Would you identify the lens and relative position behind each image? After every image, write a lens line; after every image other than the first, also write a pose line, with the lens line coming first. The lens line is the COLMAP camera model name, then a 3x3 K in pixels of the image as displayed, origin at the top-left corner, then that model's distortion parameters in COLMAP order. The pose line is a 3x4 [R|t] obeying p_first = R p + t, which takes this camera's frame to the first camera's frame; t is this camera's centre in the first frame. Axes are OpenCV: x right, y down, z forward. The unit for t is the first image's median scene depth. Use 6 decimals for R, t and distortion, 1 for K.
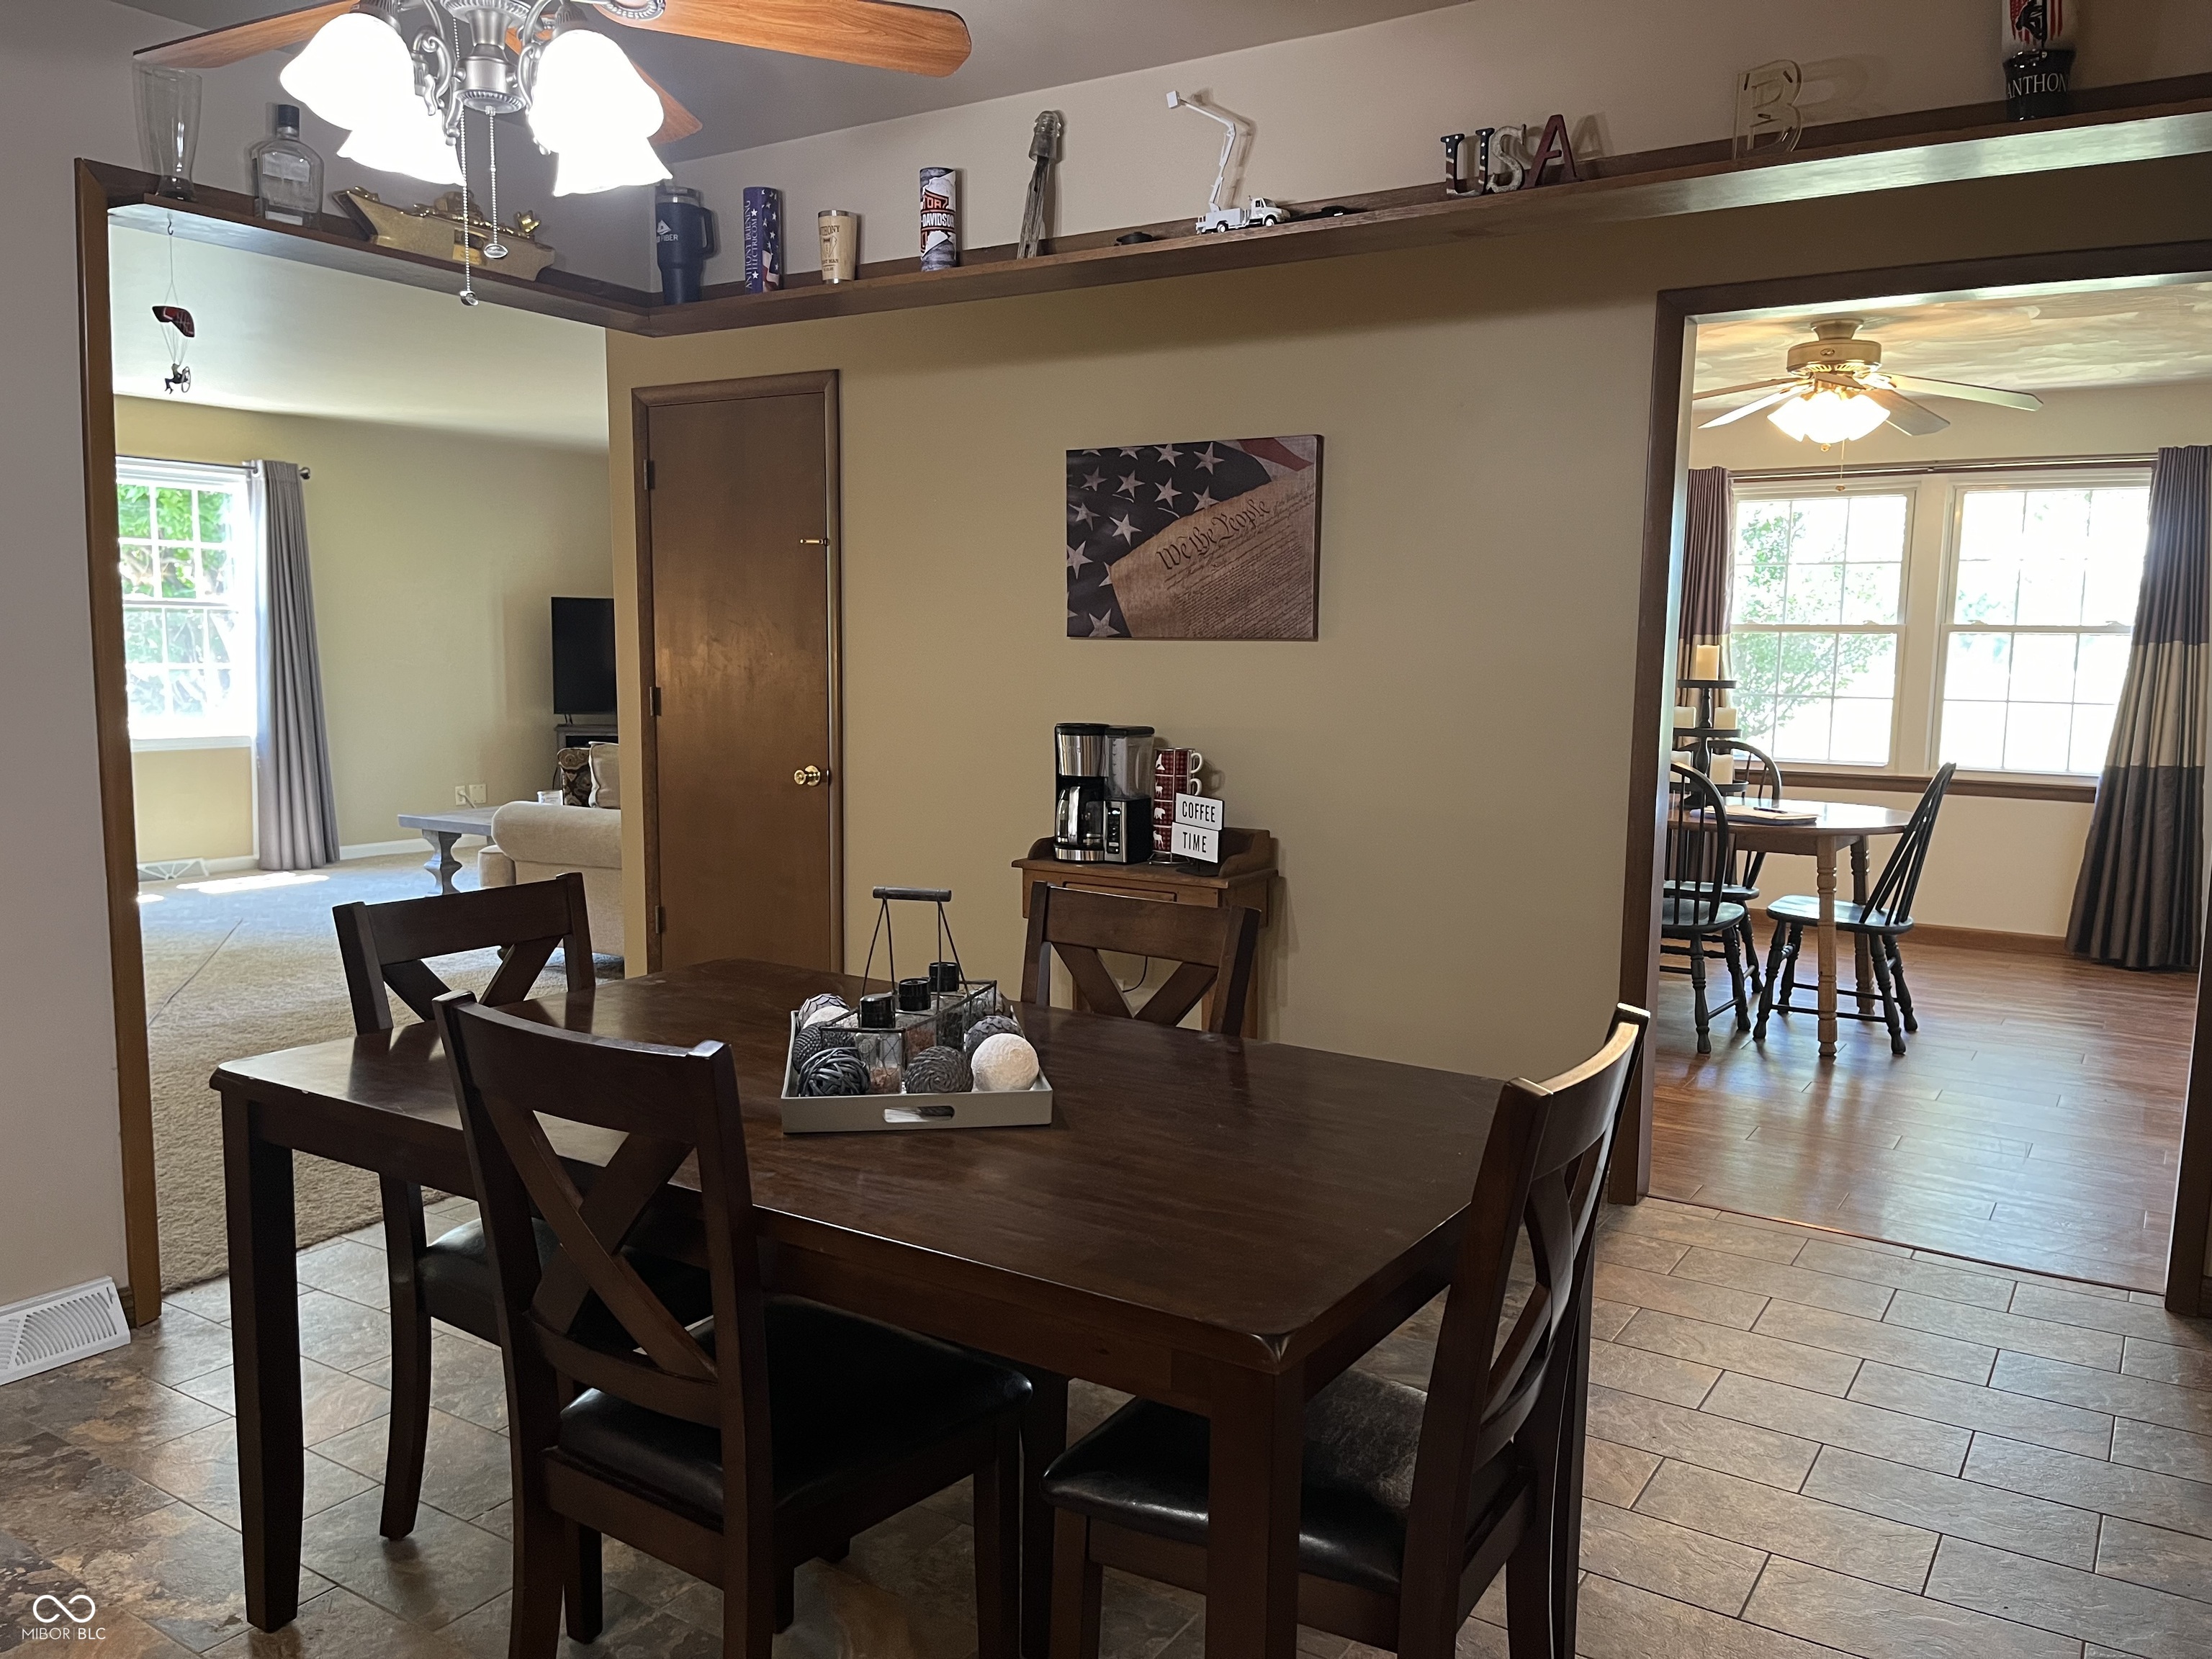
lens RADIAL K [[1668.5, 0, 1121.3], [0, 1668.5, 837.4], [0, 0, 1]] dist [0.093148, -0.135814]
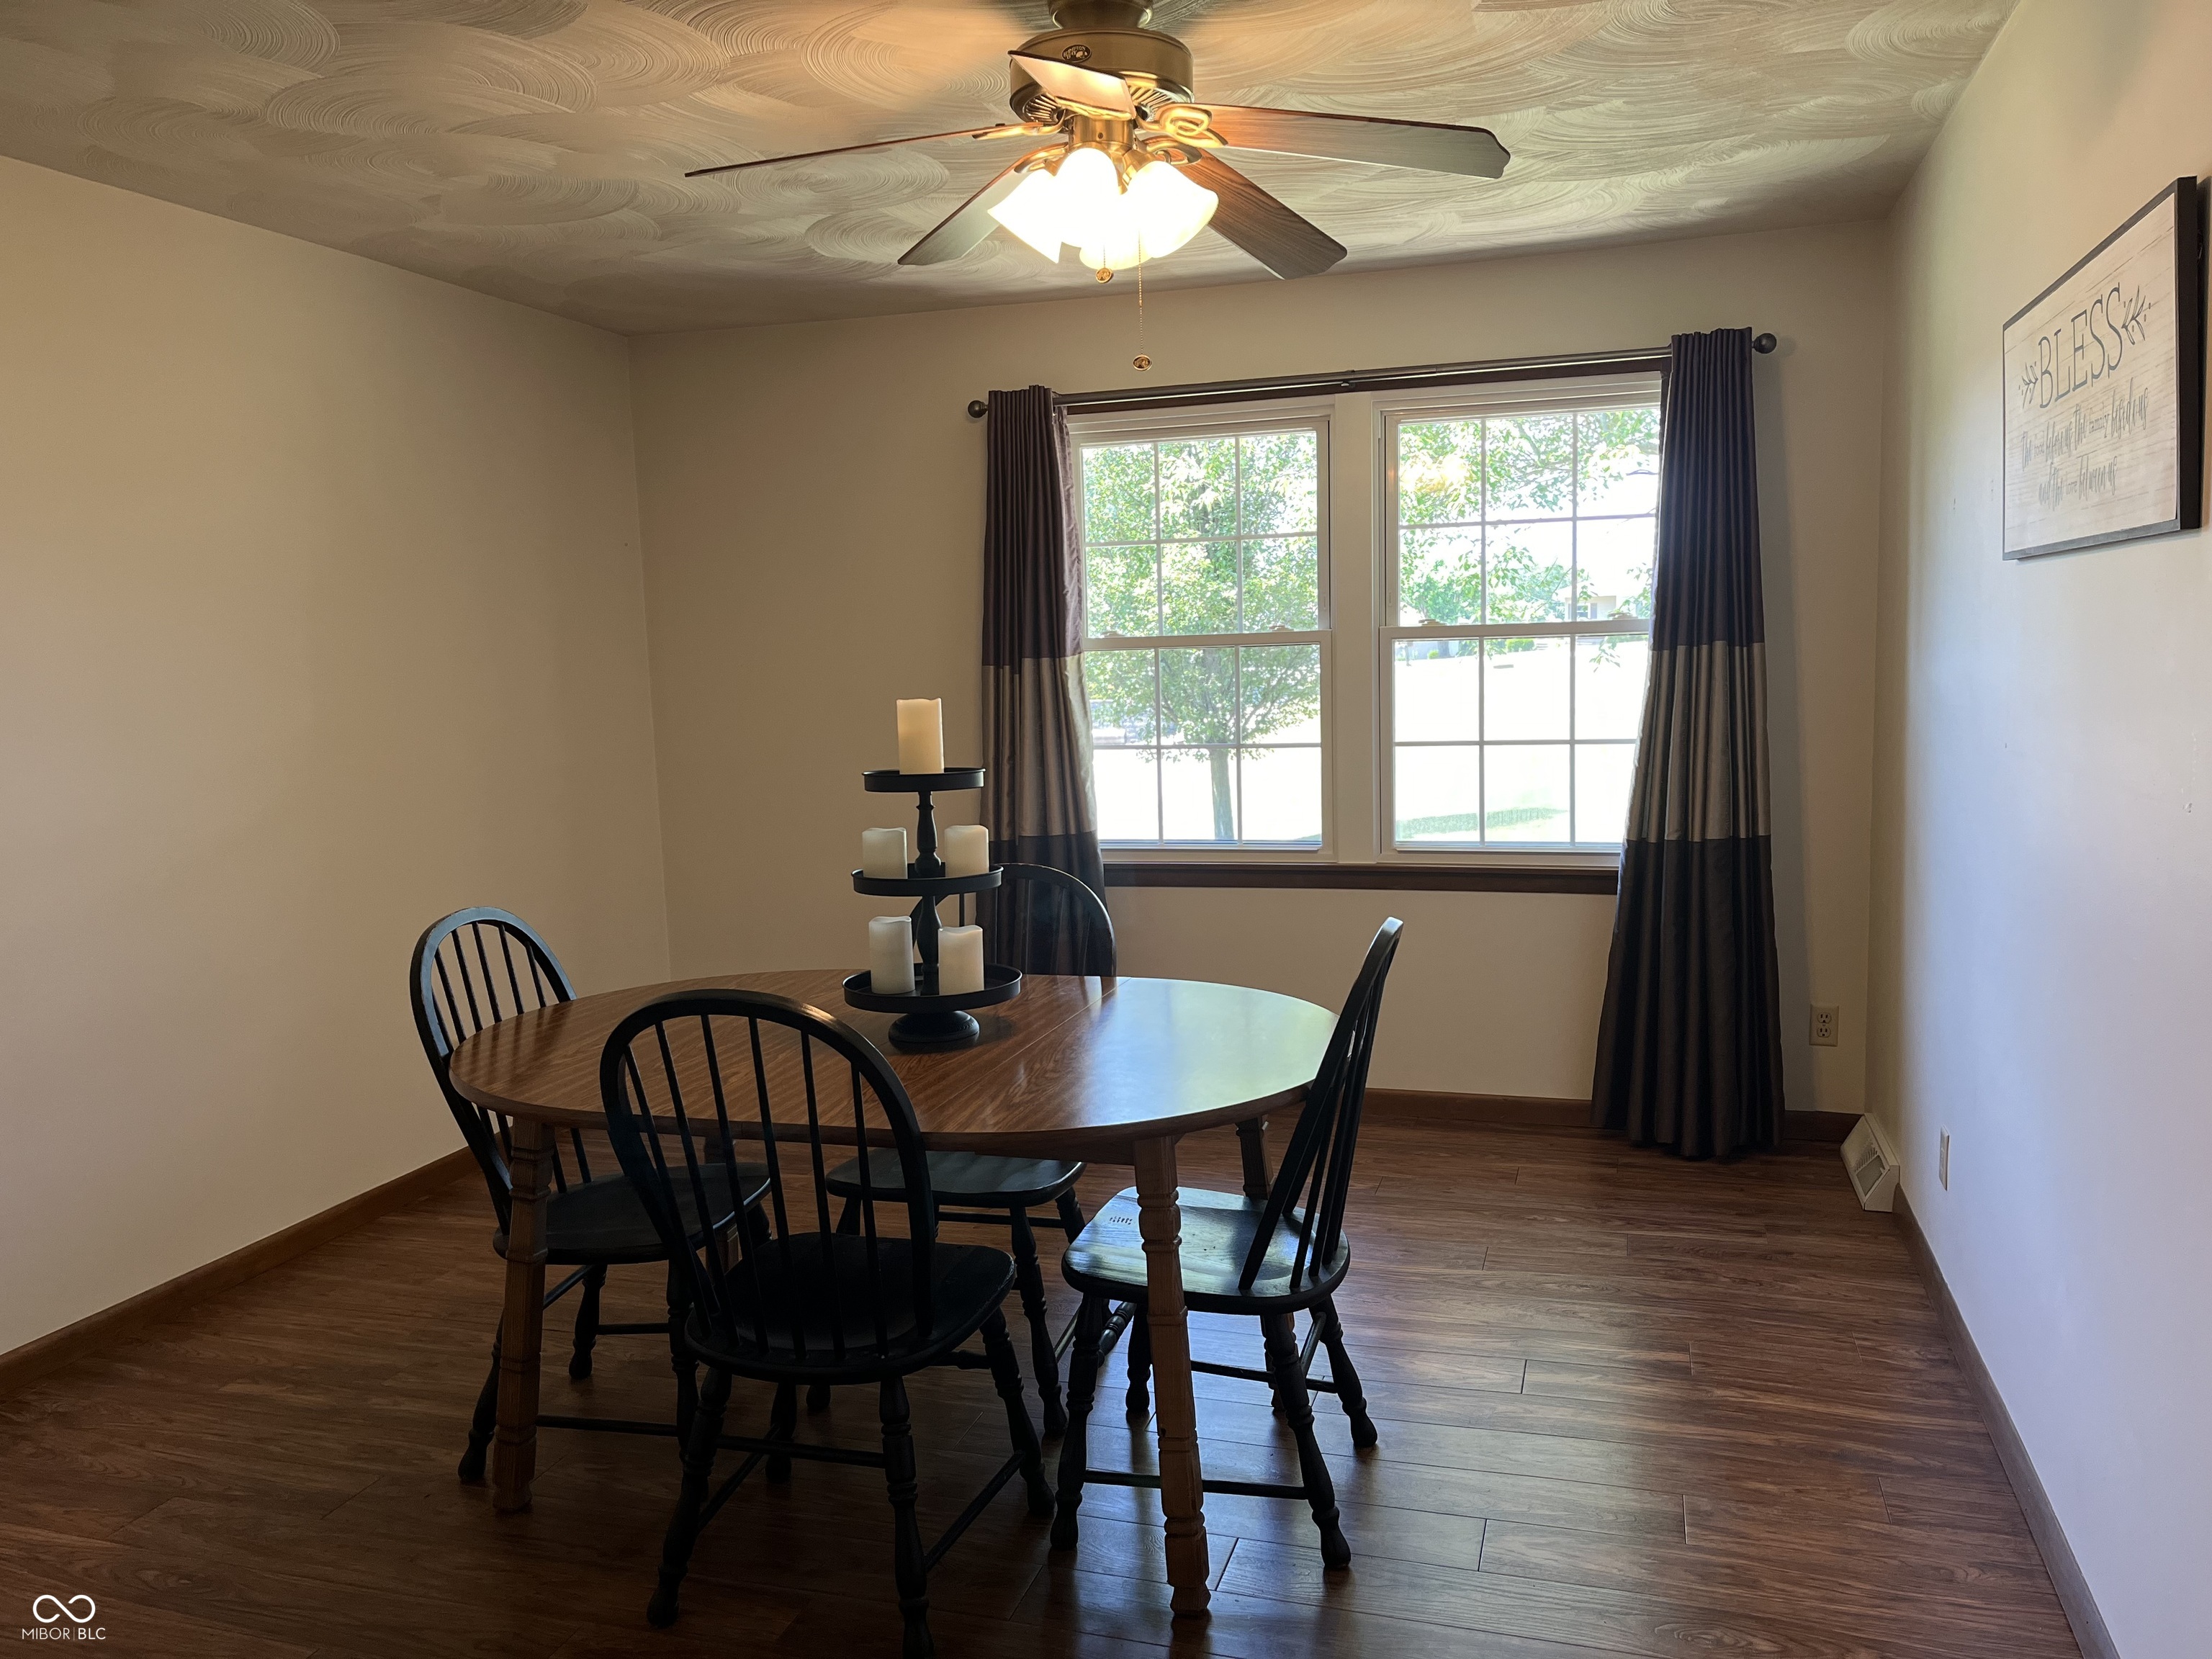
lens RADIAL K [[1668.5, 0, 1121.3], [0, 1668.5, 837.4], [0, 0, 1]] dist [0.093148, -0.135814]
pose [[0.962119, -0.072307, 0.262865, 0.231439], [0.074020, 0.997251, 0.003391, -0.059799], [-0.262387, 0.016195, 0.964827, 0.440253]]
